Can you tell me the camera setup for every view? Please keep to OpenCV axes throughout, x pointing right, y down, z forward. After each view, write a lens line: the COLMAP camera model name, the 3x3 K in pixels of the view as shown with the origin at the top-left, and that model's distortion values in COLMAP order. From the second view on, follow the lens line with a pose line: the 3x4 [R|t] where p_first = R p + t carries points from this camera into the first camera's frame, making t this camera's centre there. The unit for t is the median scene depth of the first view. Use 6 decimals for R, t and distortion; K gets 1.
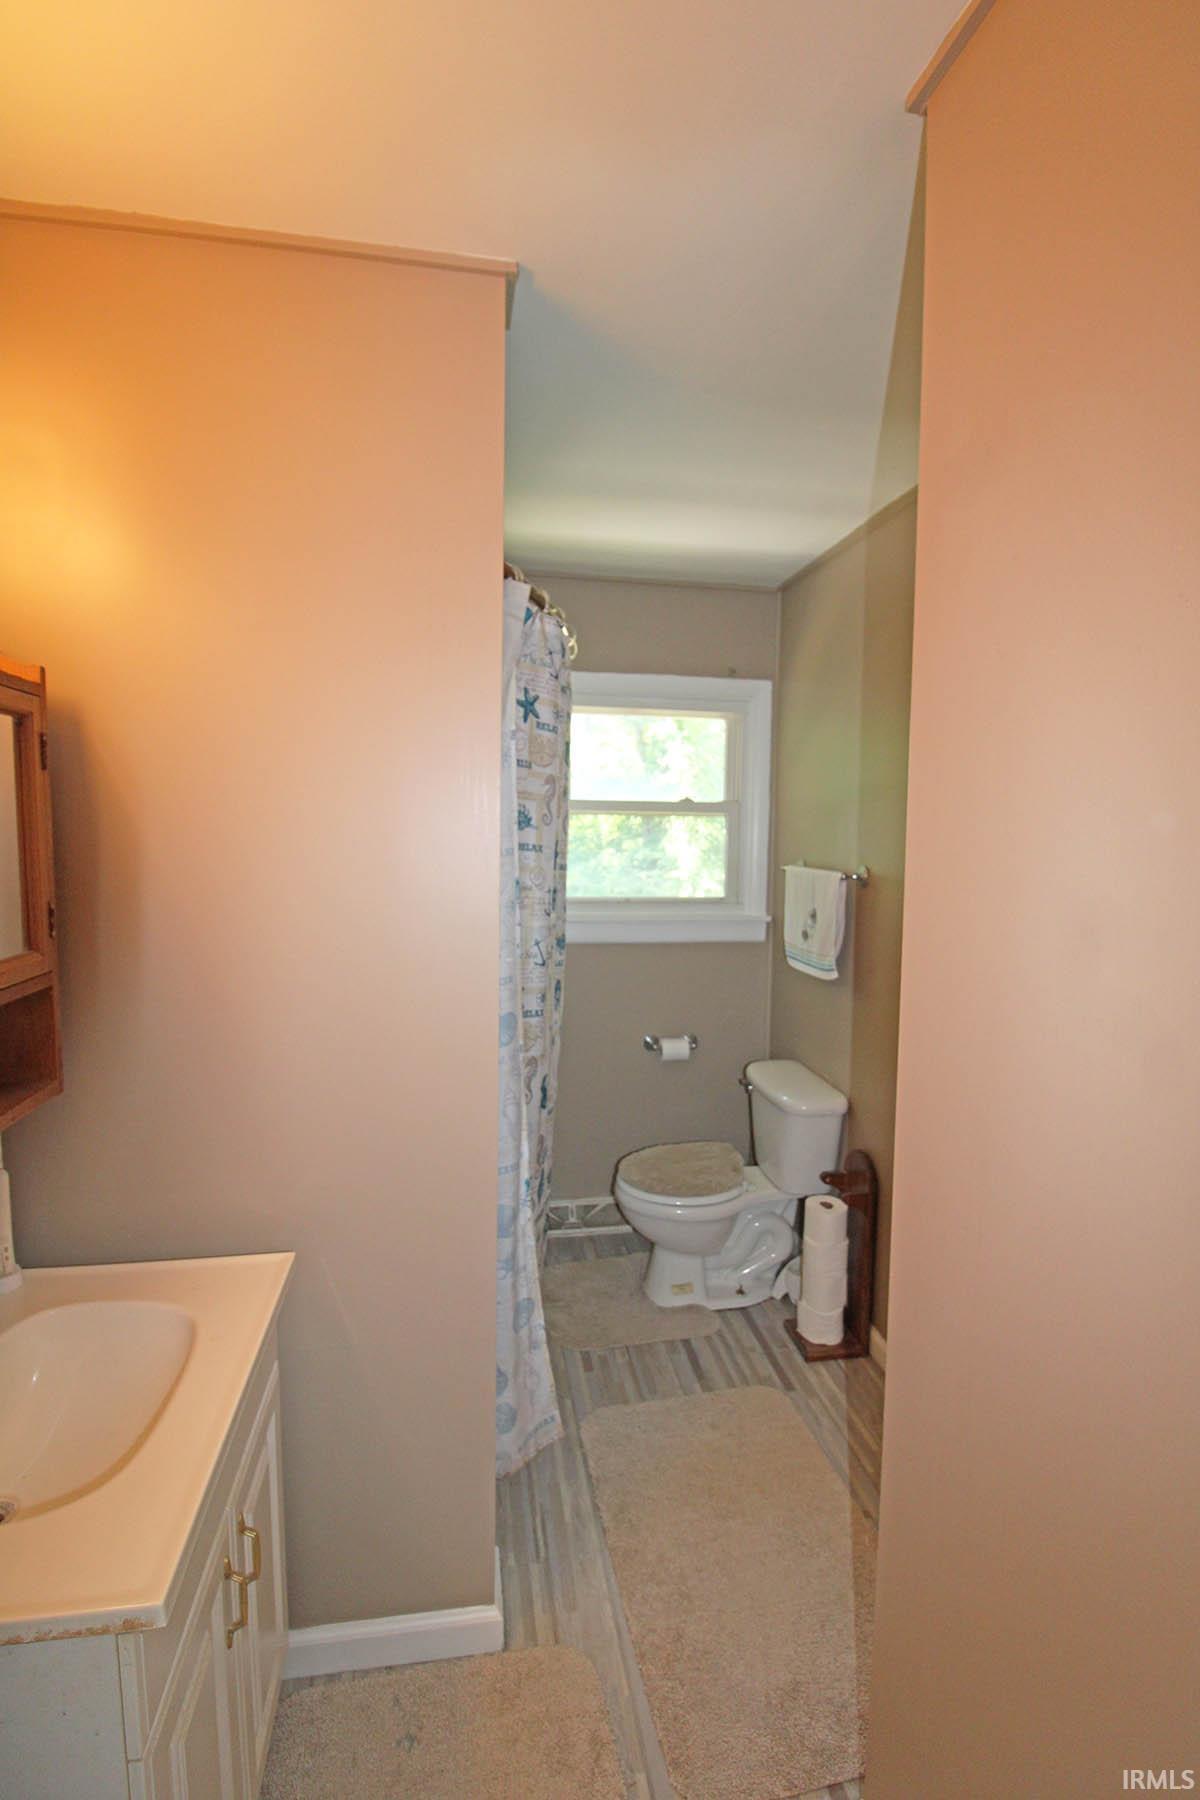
lens RADIAL K [[826.8, 0, 602.1], [0, 826.8, 906.6], [0, 0, 1]] dist [-0.012360, -0.002974]
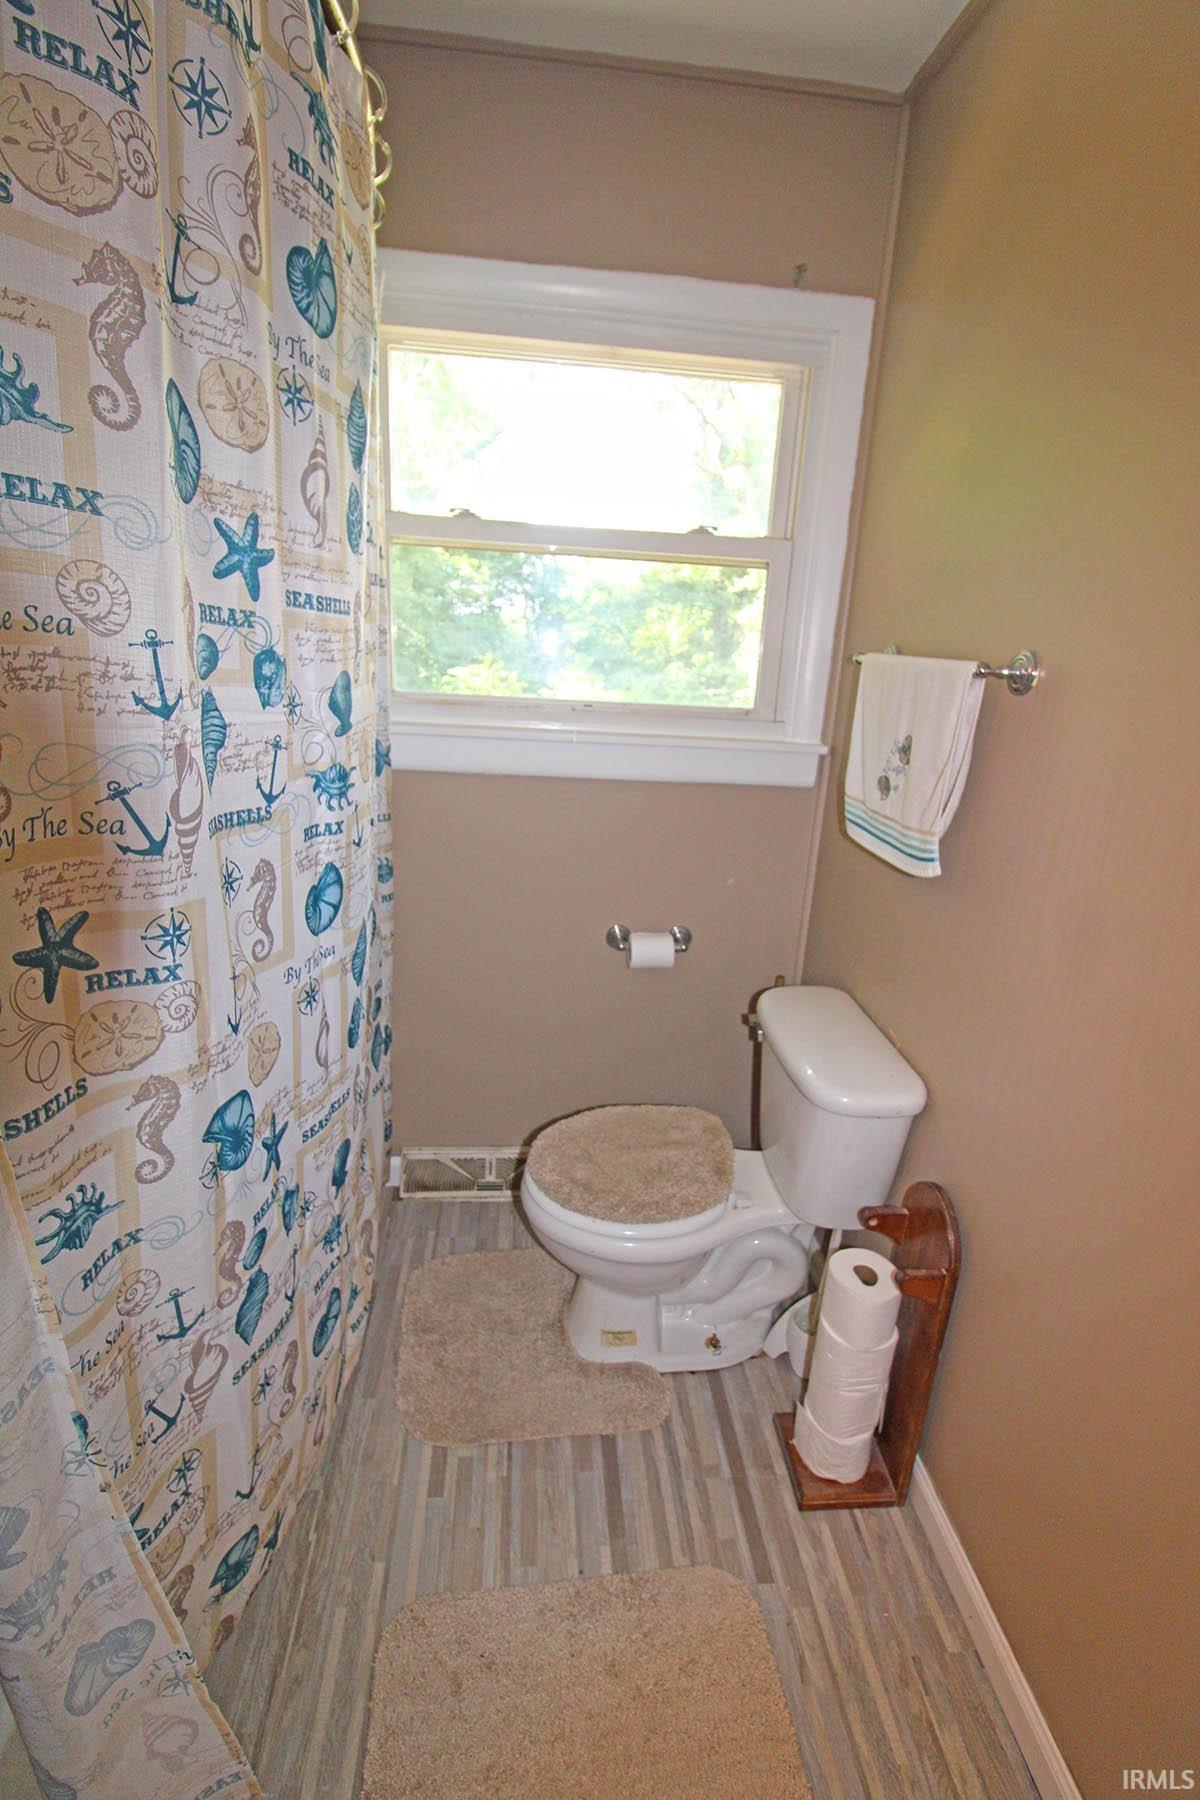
lens RADIAL K [[826.8, 0, 603.3], [0, 826.8, 905.7], [0, 0, 1]] dist [-0.012360, -0.002974]
pose [[0.995881, 0.062791, -0.065403, 0.103944], [-0.047208, 0.974982, 0.217215, 0.003184], [0.077406, -0.213233, 0.973930, 0.445248]]
